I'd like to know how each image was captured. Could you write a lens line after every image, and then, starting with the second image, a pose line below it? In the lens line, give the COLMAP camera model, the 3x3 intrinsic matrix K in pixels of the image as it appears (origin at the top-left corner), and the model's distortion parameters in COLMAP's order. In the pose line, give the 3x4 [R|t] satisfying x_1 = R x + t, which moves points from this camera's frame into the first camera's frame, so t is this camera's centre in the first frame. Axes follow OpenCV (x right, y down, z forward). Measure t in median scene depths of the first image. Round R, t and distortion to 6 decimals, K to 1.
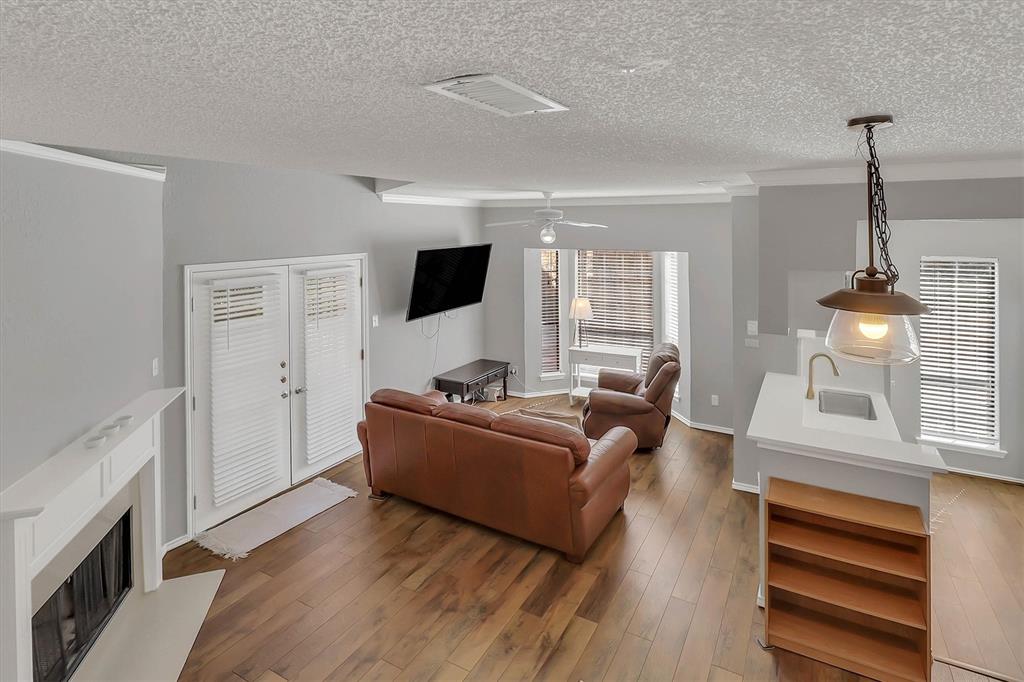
lens RADIAL K [[513.0, 0, 546.1], [0, 513.0, 234.9], [0, 0, 1]] dist [-0.003389, 0.000569]
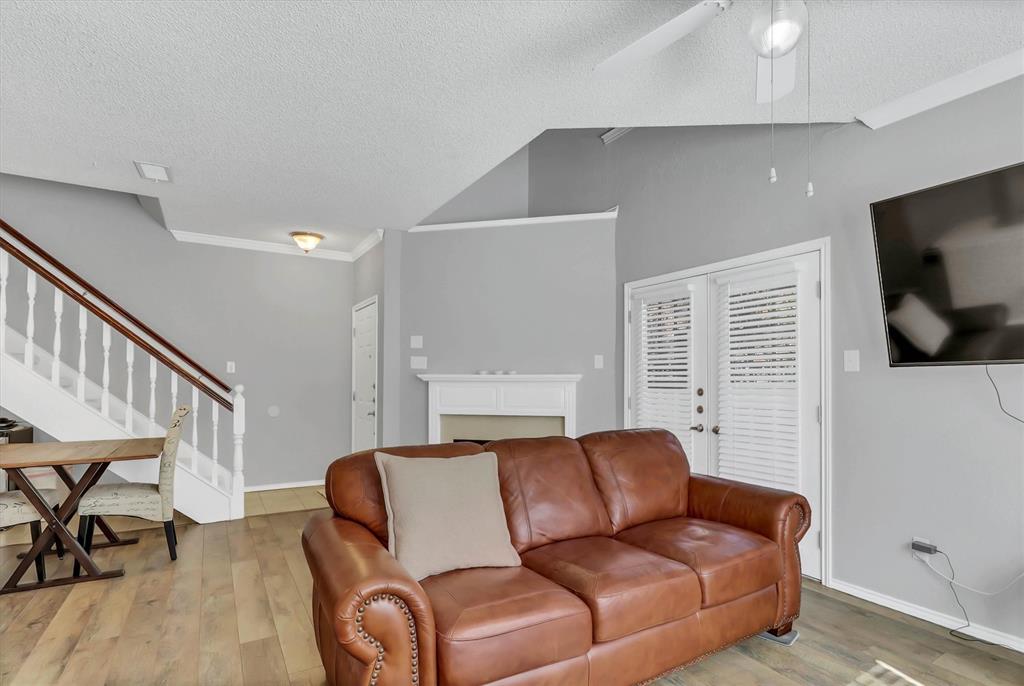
lens RADIAL K [[513.0, 0, 514.1], [0, 513.0, 366.0], [0, 0, 1]] dist [-0.003389, 0.000569]
pose [[-0.521506, -0.004381, -0.853236, 0.389493], [-0.013311, 0.999907, 0.003001, 0.220143], [0.853144, 0.012922, -0.521516, 1.224284]]
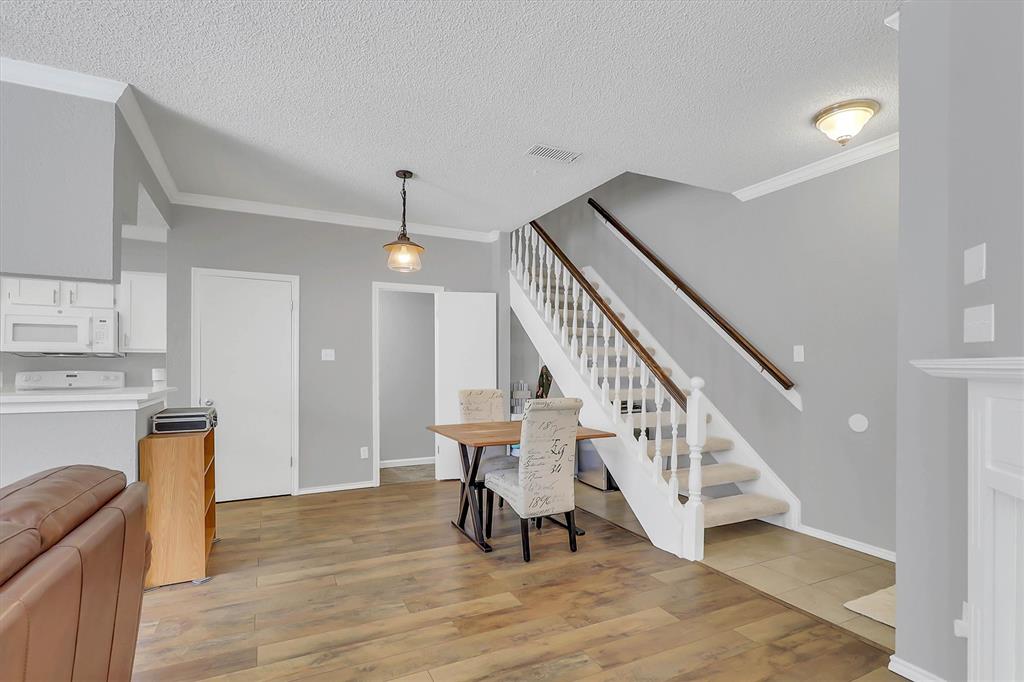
lens RADIAL K [[504.3, 0, 530.6], [0, 504.3, 372.2], [0, 0, 1]] dist [-0.005188, 0.000717]
pose [[-0.829825, -0.000256, 0.558023, -0.433378], [0.014100, 0.999671, 0.021427, 0.243817], [-0.557845, 0.025649, -0.829549, 0.946810]]
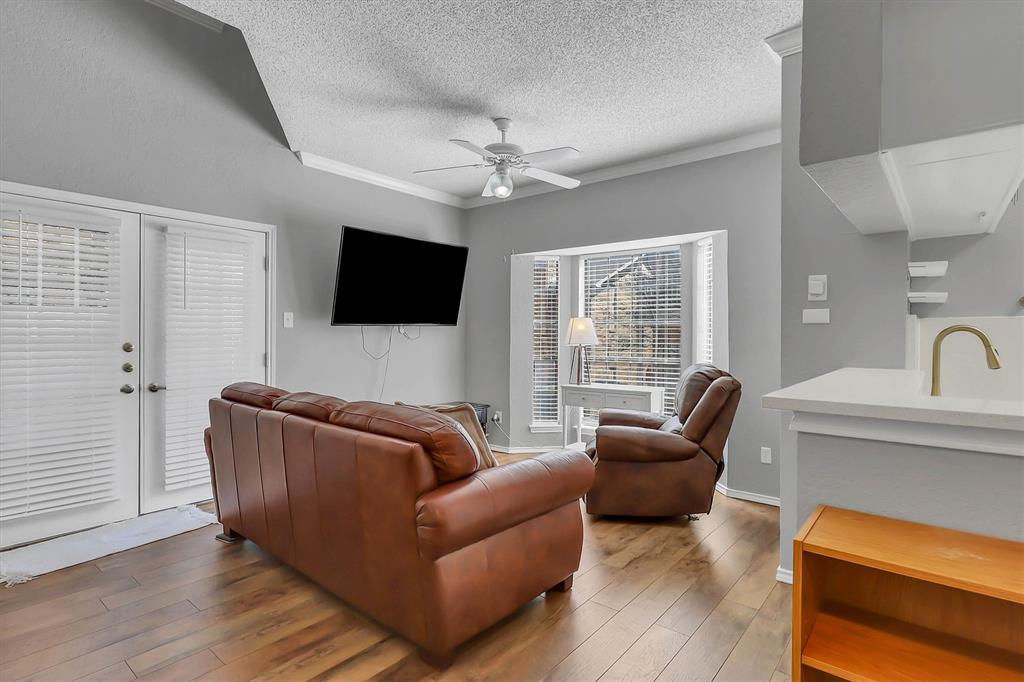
lens RADIAL K [[513.0, 0, 532.2], [0, 513.0, 337.9], [0, 0, 1]] dist [-0.003389, 0.000569]
pose [[0.982630, 0.018015, -0.184698, 0.201675], [-0.021847, 0.999586, -0.018735, 0.249669], [0.184284, 0.022445, 0.982617, 0.397677]]
